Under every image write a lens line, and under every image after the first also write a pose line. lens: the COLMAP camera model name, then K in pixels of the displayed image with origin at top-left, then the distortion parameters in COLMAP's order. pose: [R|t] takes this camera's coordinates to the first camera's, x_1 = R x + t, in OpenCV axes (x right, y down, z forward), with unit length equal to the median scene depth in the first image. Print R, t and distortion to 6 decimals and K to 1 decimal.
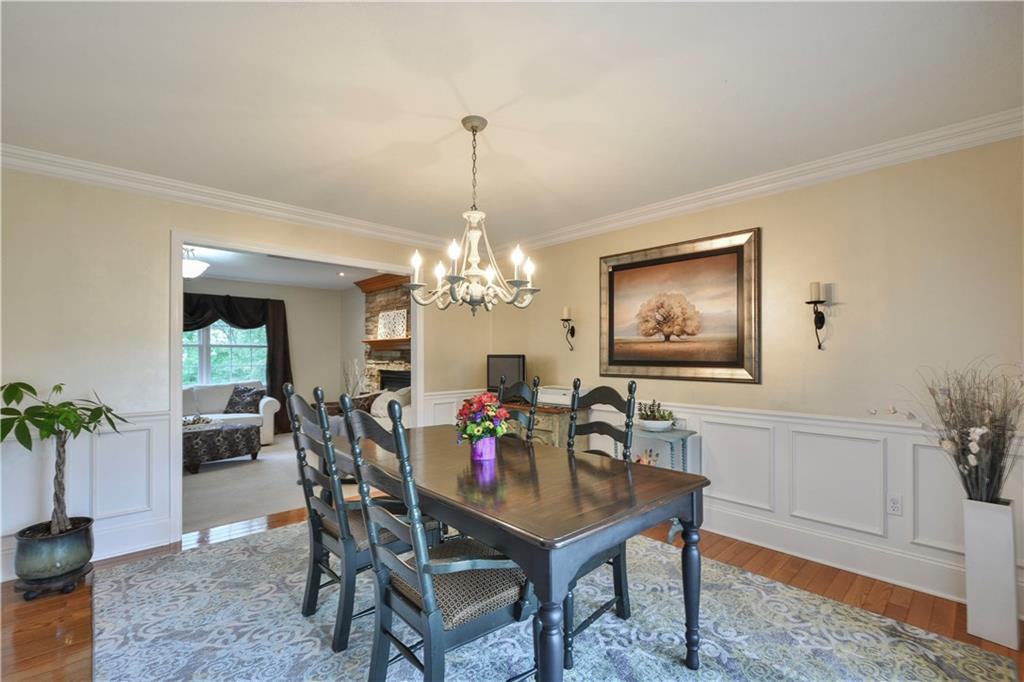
lens RADIAL K [[447.7, 0, 514.0], [0, 447.7, 349.7], [0, 0, 1]] dist [0.000152, -0.000347]
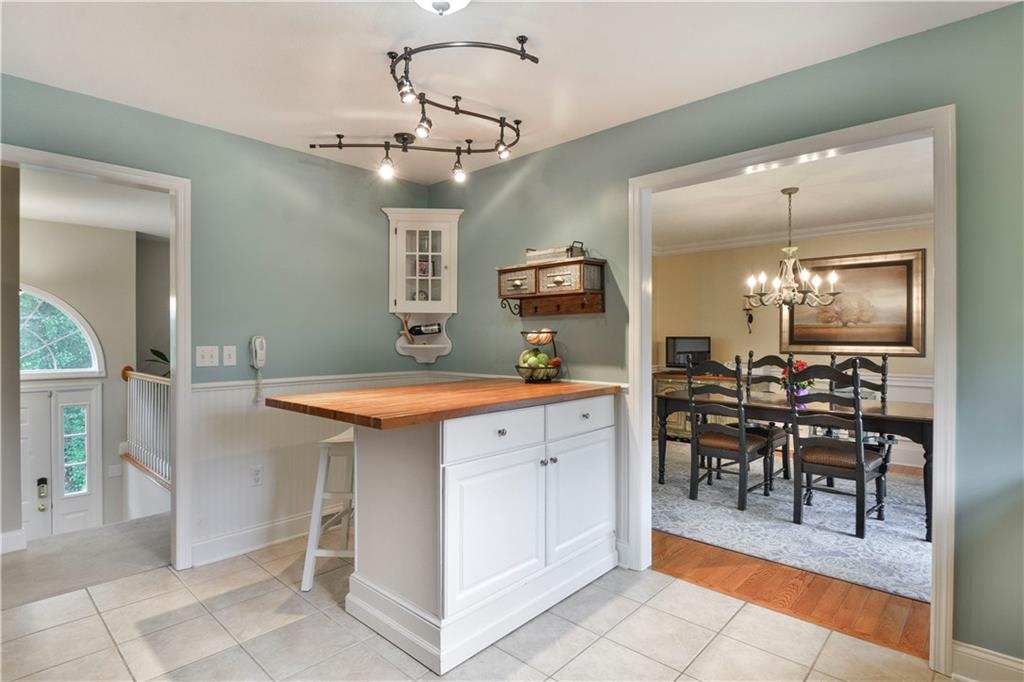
lens RADIAL K [[522.9, 0, 510.7], [0, 522.9, 338.4], [0, 0, 1]] dist [0.004839, 0.000516]
pose [[0.996983, -0.000841, 0.077621, -0.752875], [-0.000361, 0.999880, 0.015465, -0.007831], [-0.077625, -0.015446, 0.996863, -0.481361]]
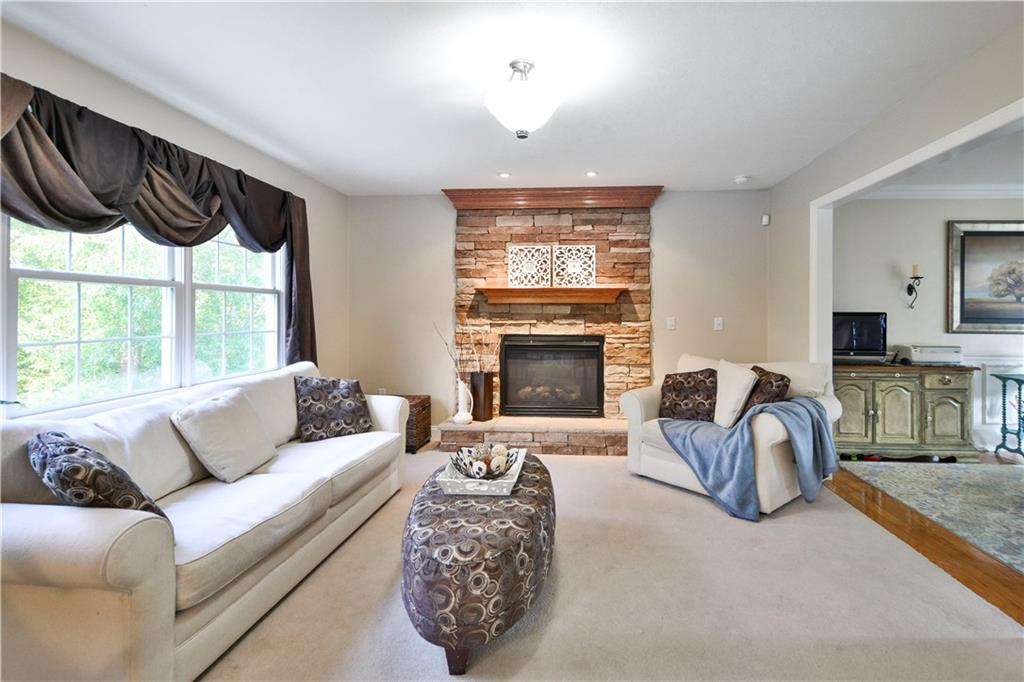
lens RADIAL K [[486.3, 0, 550.9], [0, 486.3, 313.1], [0, 0, 1]] dist [0.000954, -0.001681]
pose [[0.736519, 0.002393, 0.676413, -1.374525], [-0.012914, 0.999861, 0.010524, 0.012671], [-0.676294, -0.016486, 0.736448, 0.845664]]
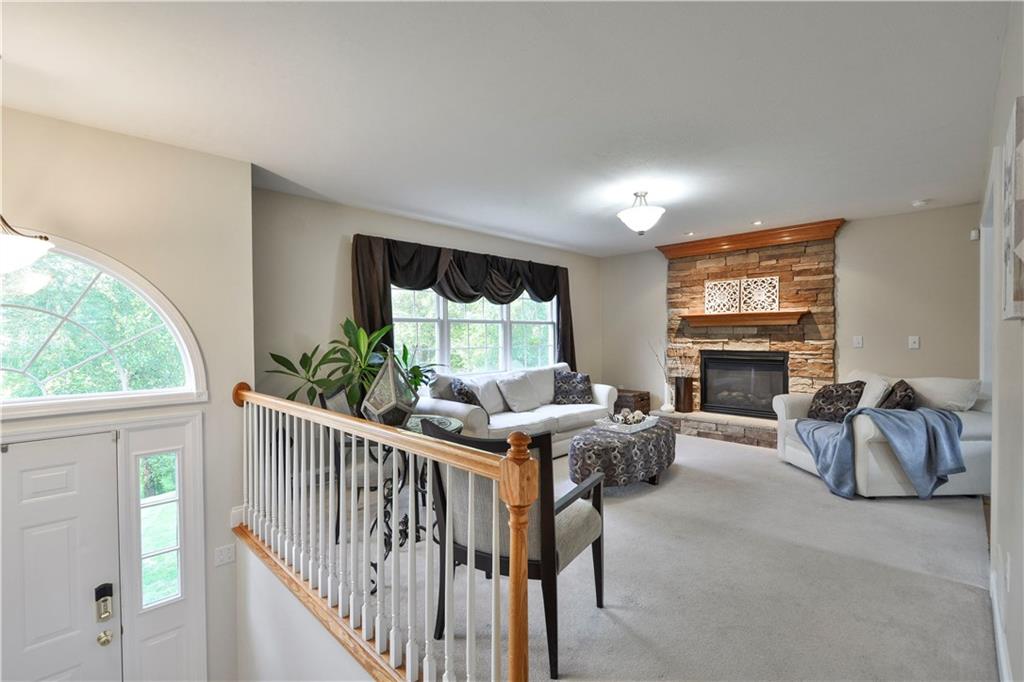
lens RADIAL K [[447.7, 0, 520.9], [0, 447.7, 339.5], [0, 0, 1]] dist [0.000152, -0.000347]
pose [[0.999007, -0.008358, 0.043766, -1.297426], [0.007233, 0.999641, 0.025808, 0.002626], [-0.043966, -0.025466, 0.998708, 0.328230]]
